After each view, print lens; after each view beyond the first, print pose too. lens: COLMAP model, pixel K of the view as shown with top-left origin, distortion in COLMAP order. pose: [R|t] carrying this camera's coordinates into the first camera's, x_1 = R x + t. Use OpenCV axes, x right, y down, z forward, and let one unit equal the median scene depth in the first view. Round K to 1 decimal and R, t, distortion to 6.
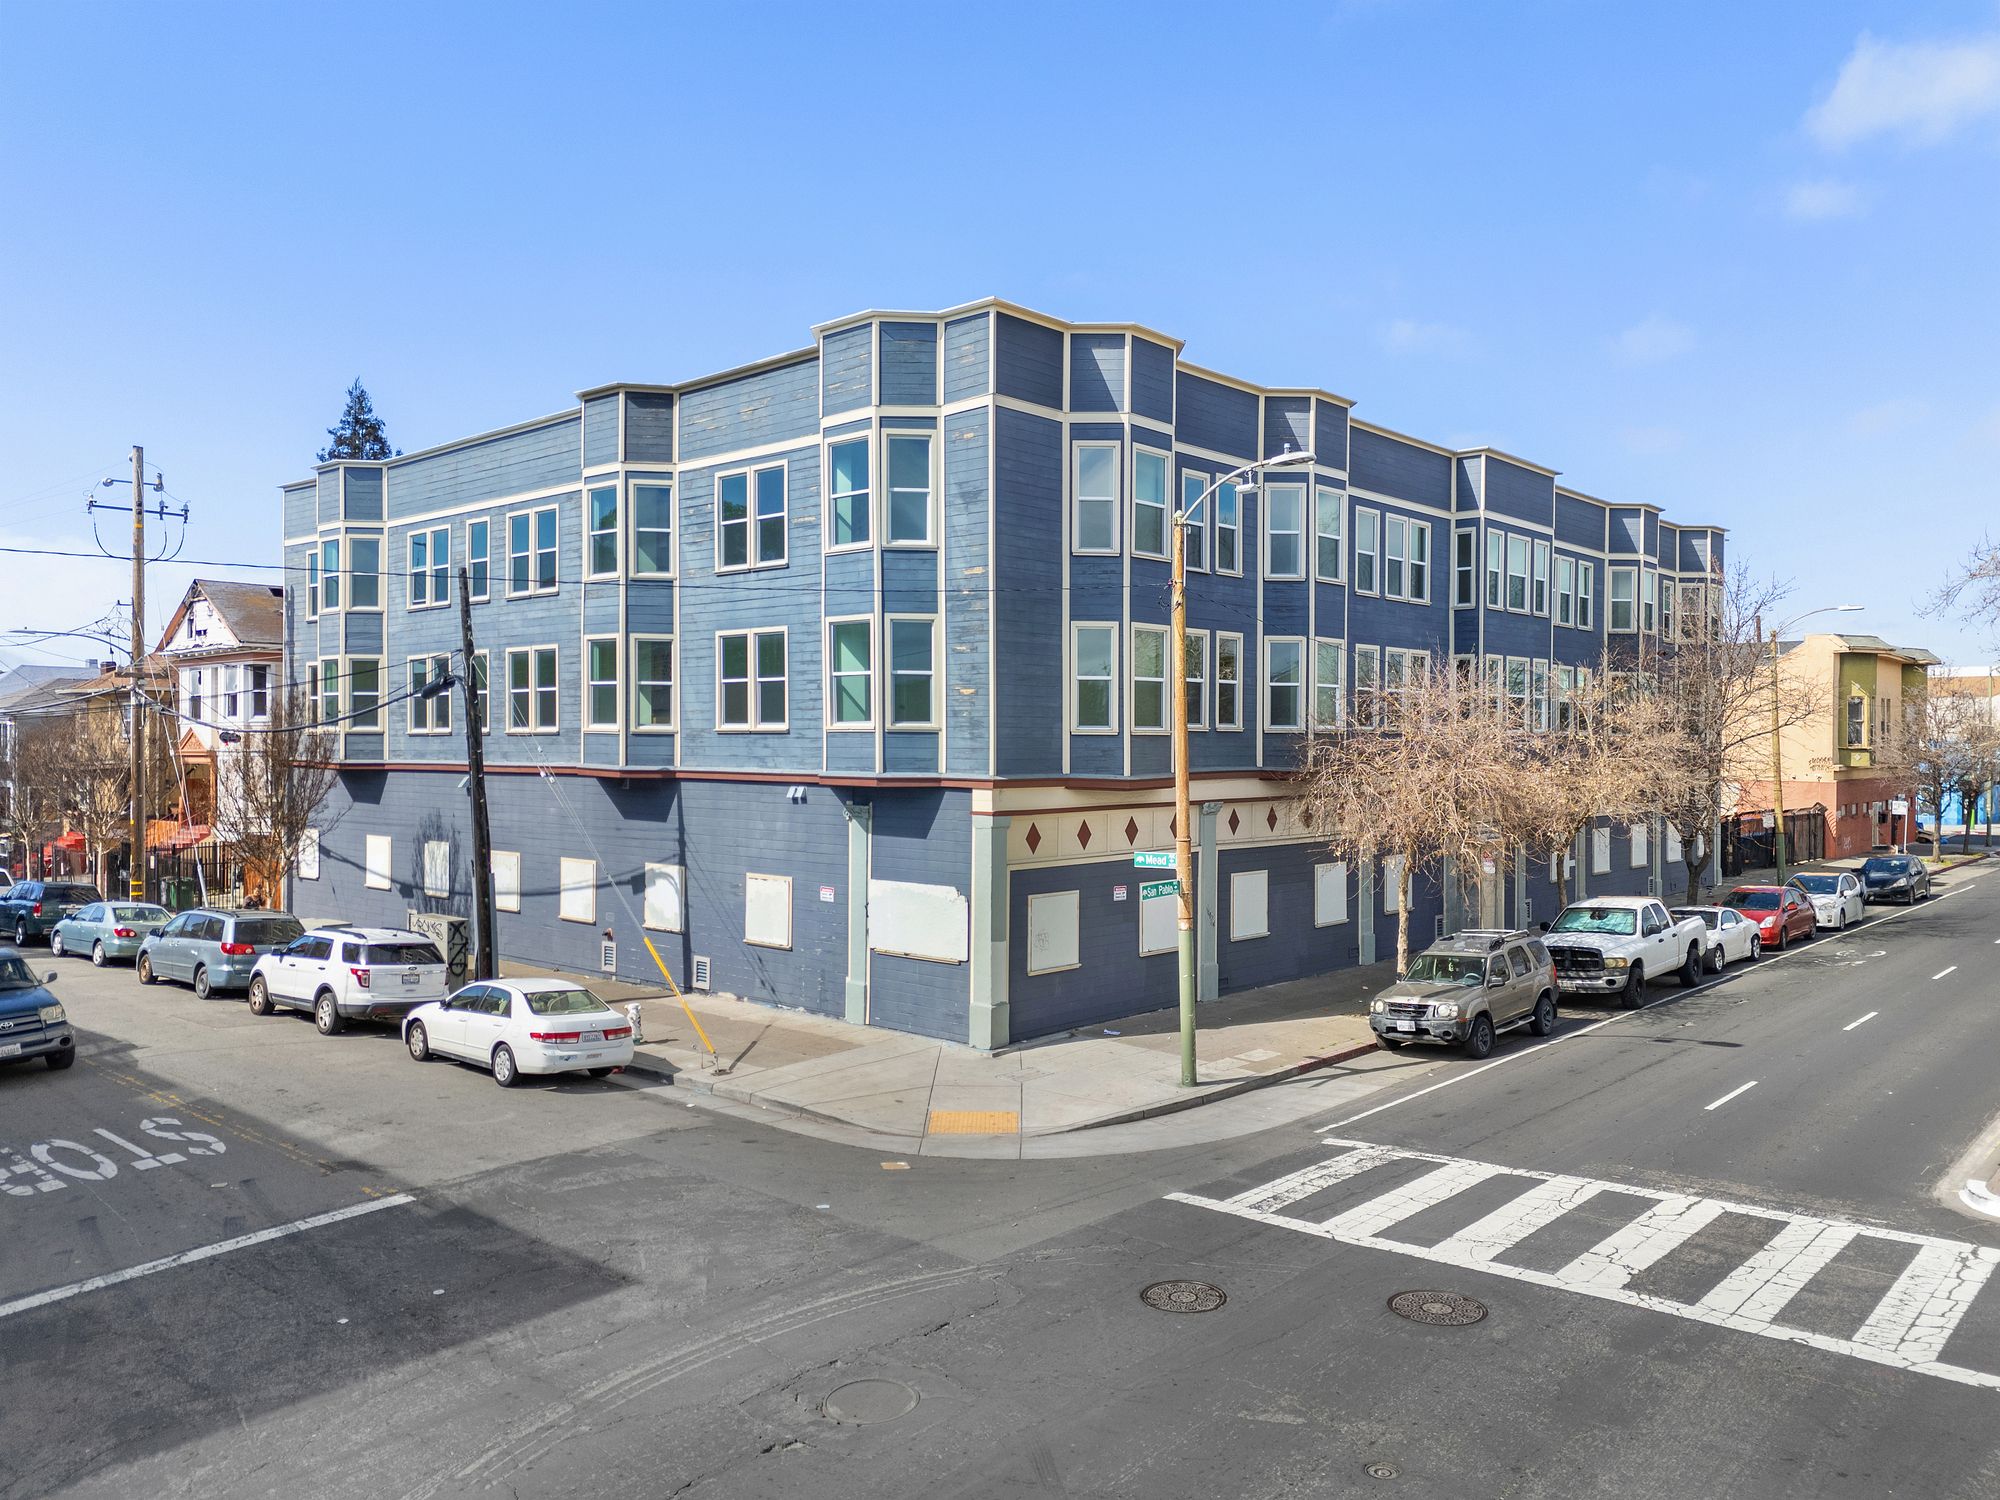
lens RADIAL K [[1488.1, 0, 1000.8], [0, 1488.1, 740.7], [0, 0, 1]] dist [0.078157, -0.070829]
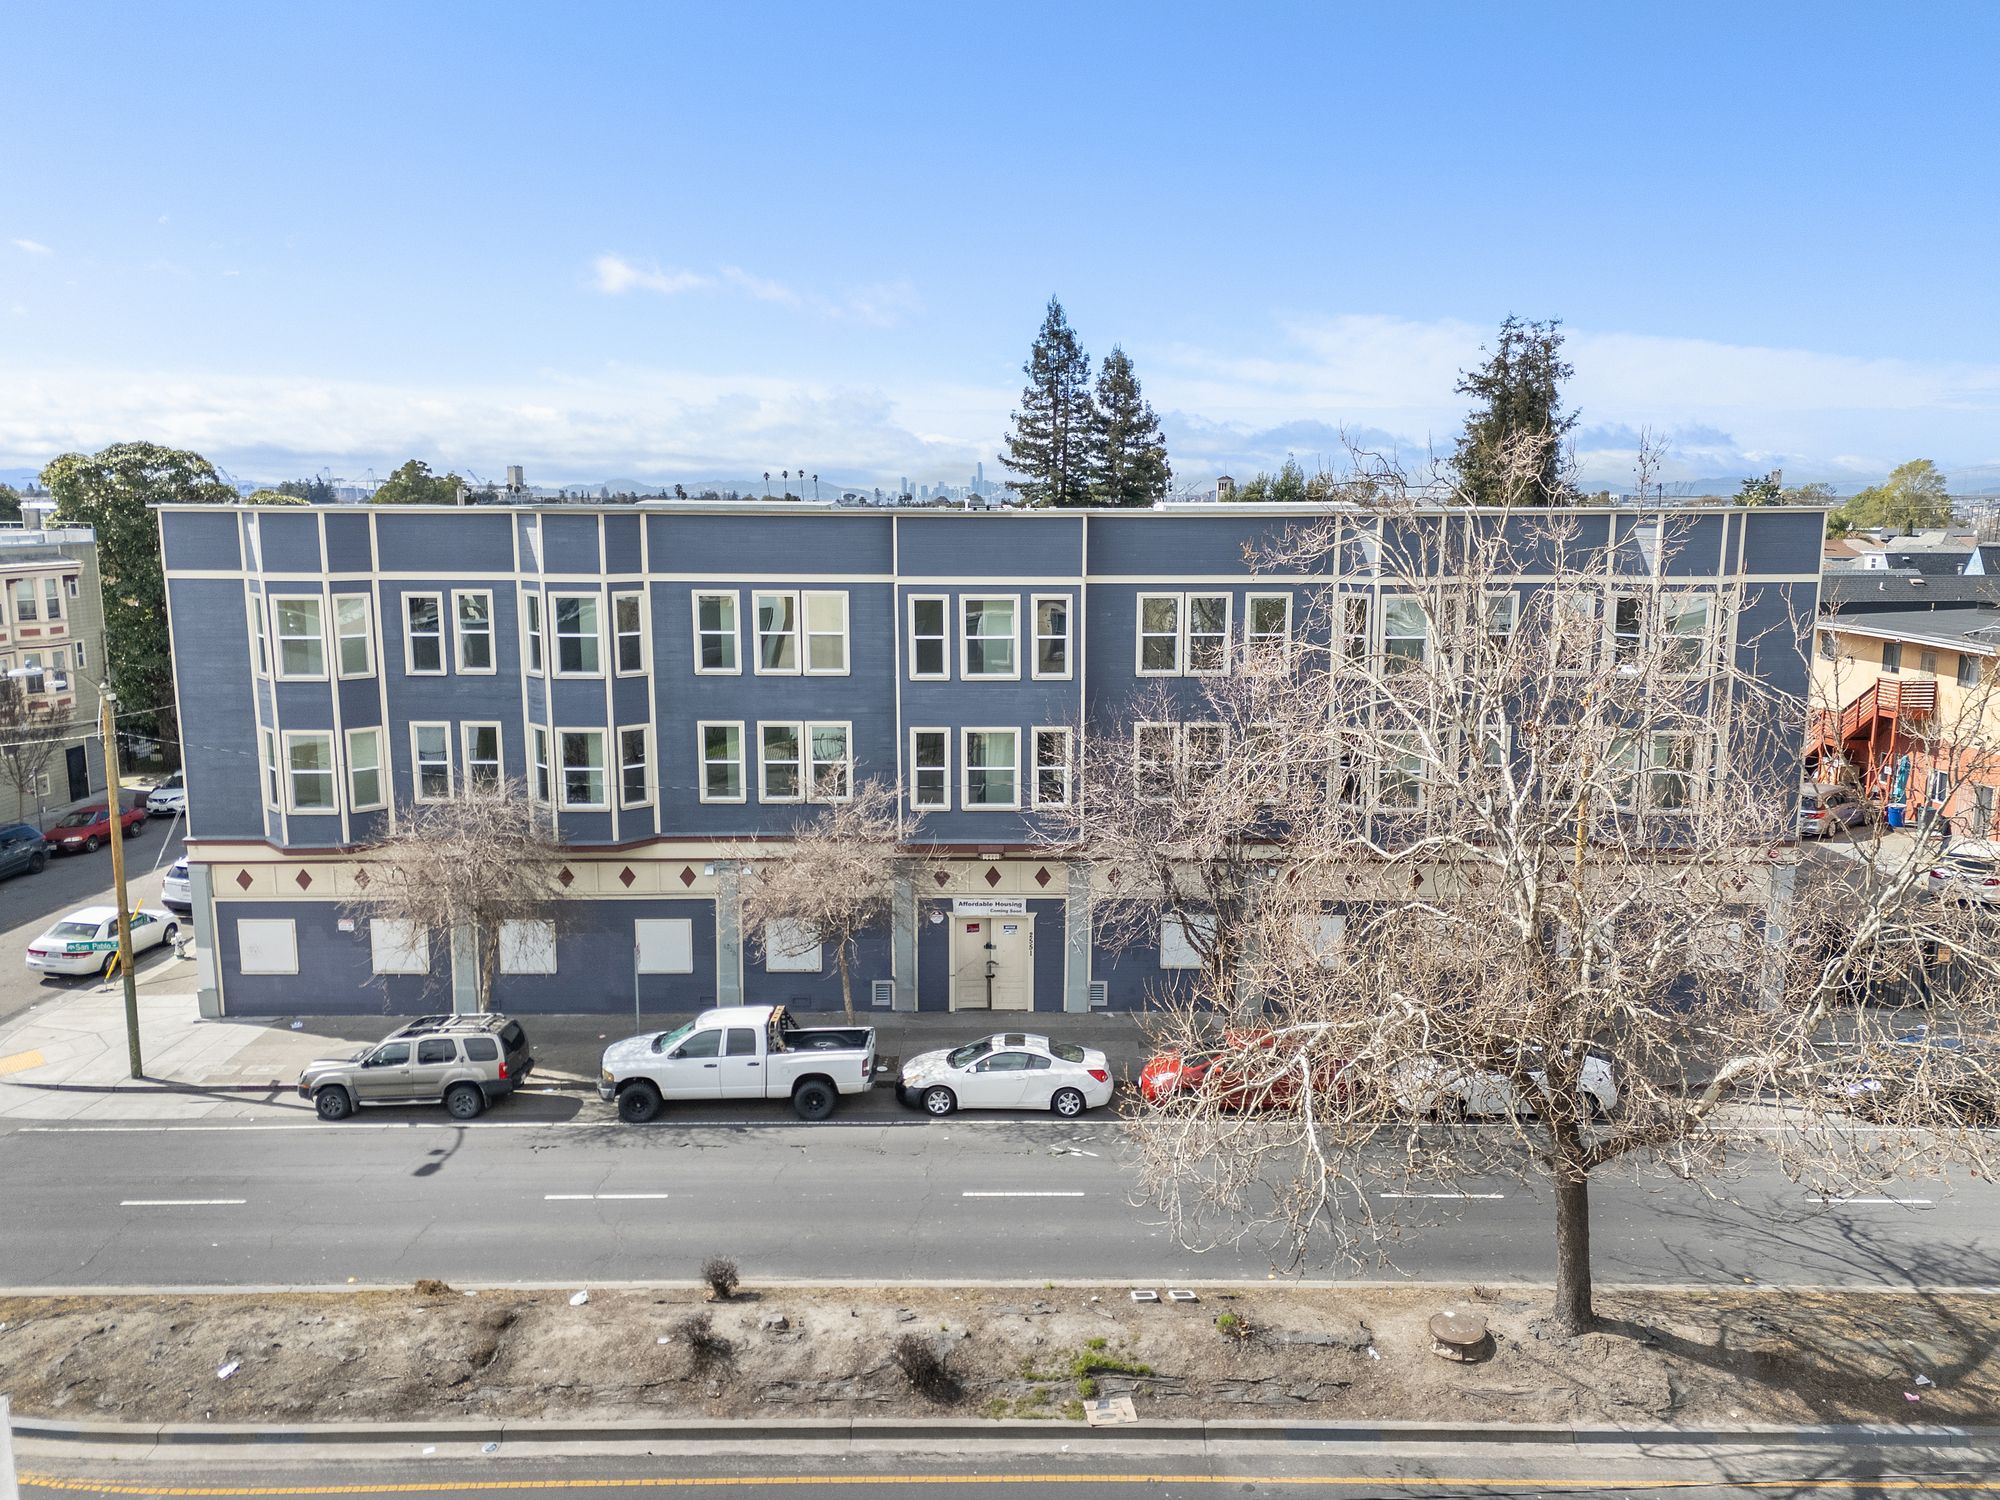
lens RADIAL K [[1497.1, 0, 1002.4], [0, 1497.1, 741.3], [0, 0, 1]] dist [0.061075, -0.046920]
pose [[0.663559, 0.114648, -0.739287, 1.476333], [0.002947, 0.987780, 0.155829, -0.272687], [0.748118, -0.105580, 0.655112, 0.587040]]
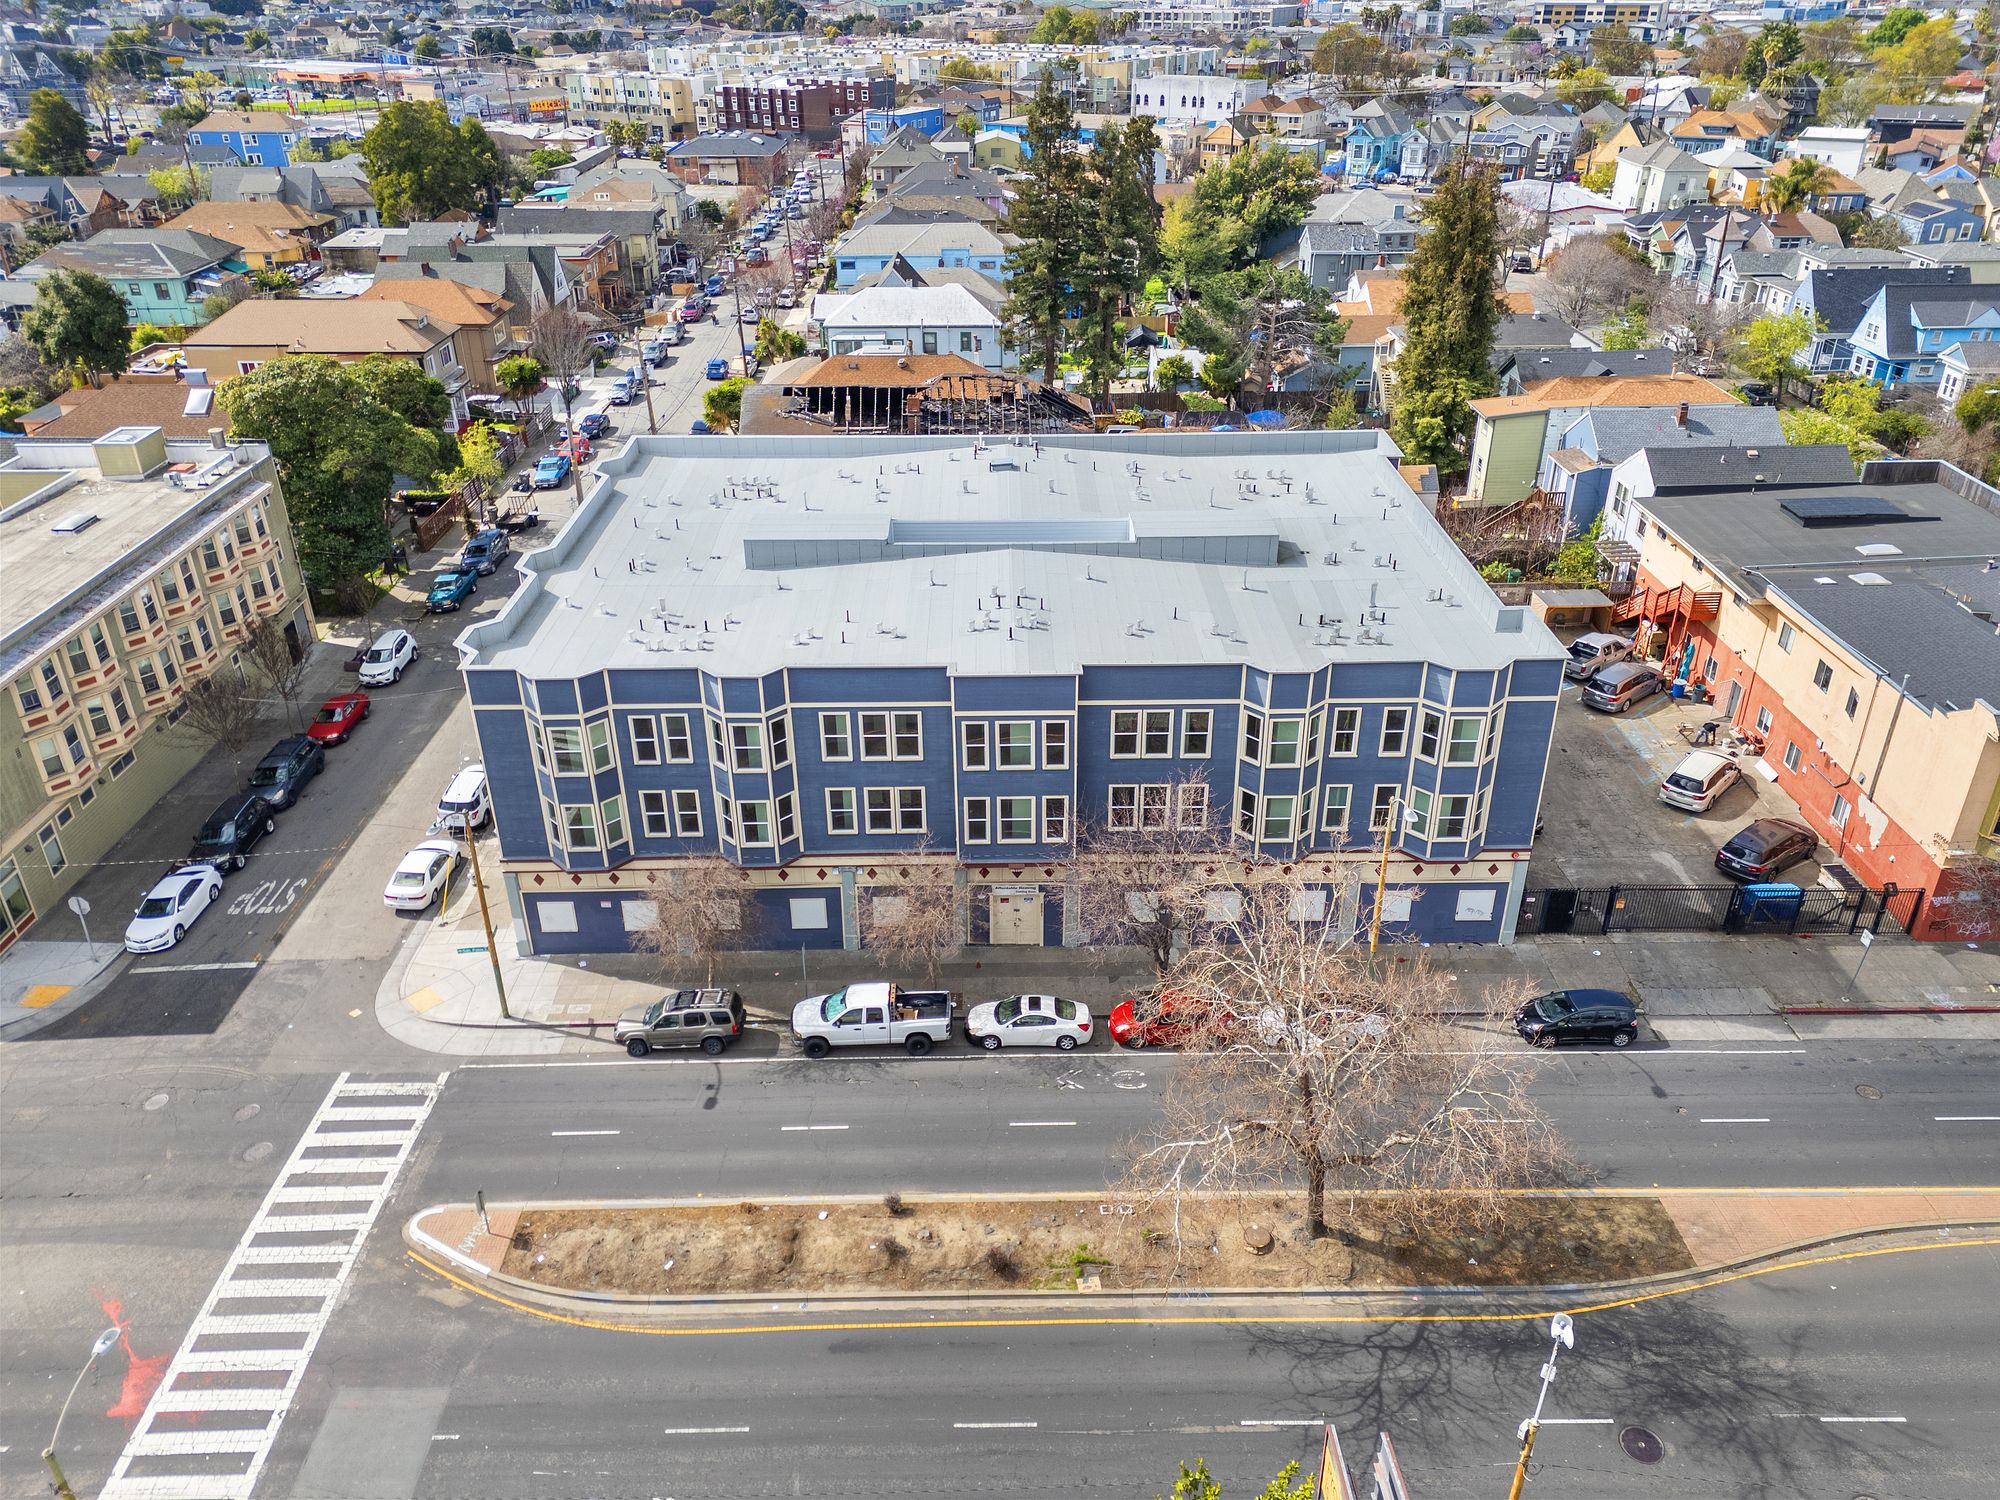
lens RADIAL K [[1488.1, 0, 1000.8], [0, 1488.1, 740.7], [0, 0, 1]] dist [0.078157, -0.070829]
pose [[0.671779, 0.337630, -0.659332, 1.792924], [0.013218, 0.884480, 0.466391, -1.092578], [0.740634, -0.322027, 0.589712, 0.255741]]
